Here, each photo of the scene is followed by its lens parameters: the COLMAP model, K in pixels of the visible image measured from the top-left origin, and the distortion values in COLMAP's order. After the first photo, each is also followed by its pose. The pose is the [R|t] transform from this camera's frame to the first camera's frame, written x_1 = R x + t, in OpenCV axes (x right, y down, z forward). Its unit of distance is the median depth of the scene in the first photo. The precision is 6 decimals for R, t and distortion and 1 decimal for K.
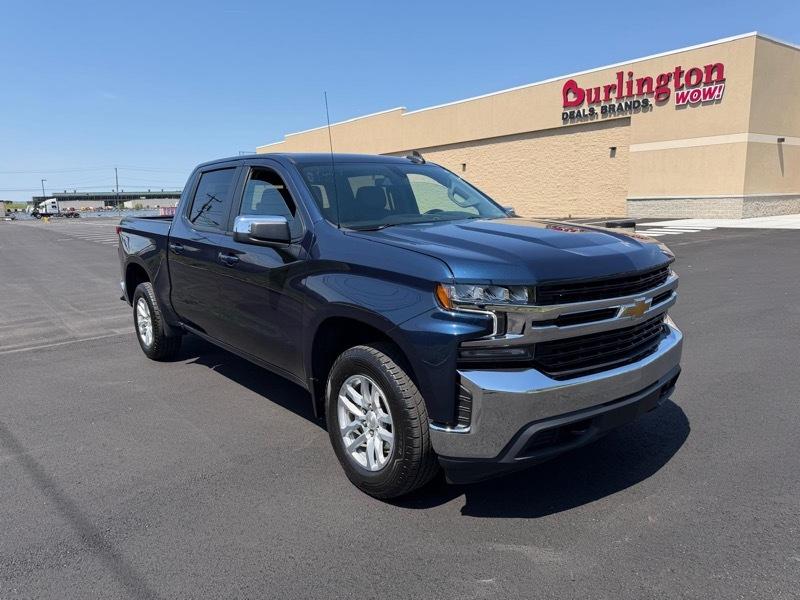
lens RADIAL K [[568.1, 0, 398.4], [0, 568.1, 298.9], [0, 0, 1]] dist [0.018844, -0.020464]
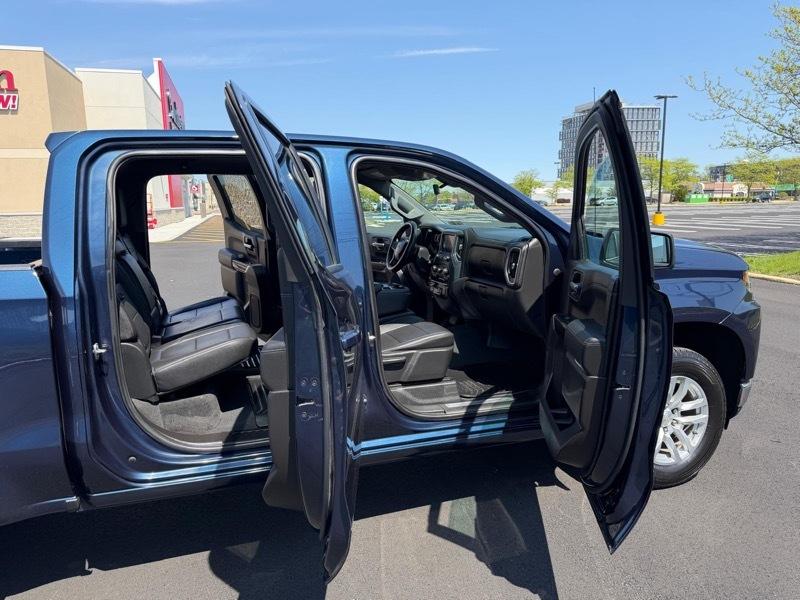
lens RADIAL K [[568.1, 0, 404.4], [0, 568.1, 302.4], [0, 0, 1]] dist [0.018844, -0.020464]
pose [[0.359852, -0.139970, 0.922451, -0.118084], [0.161186, 0.983144, 0.086300, -0.015937], [-0.918981, 0.117630, 0.376347, 0.095029]]
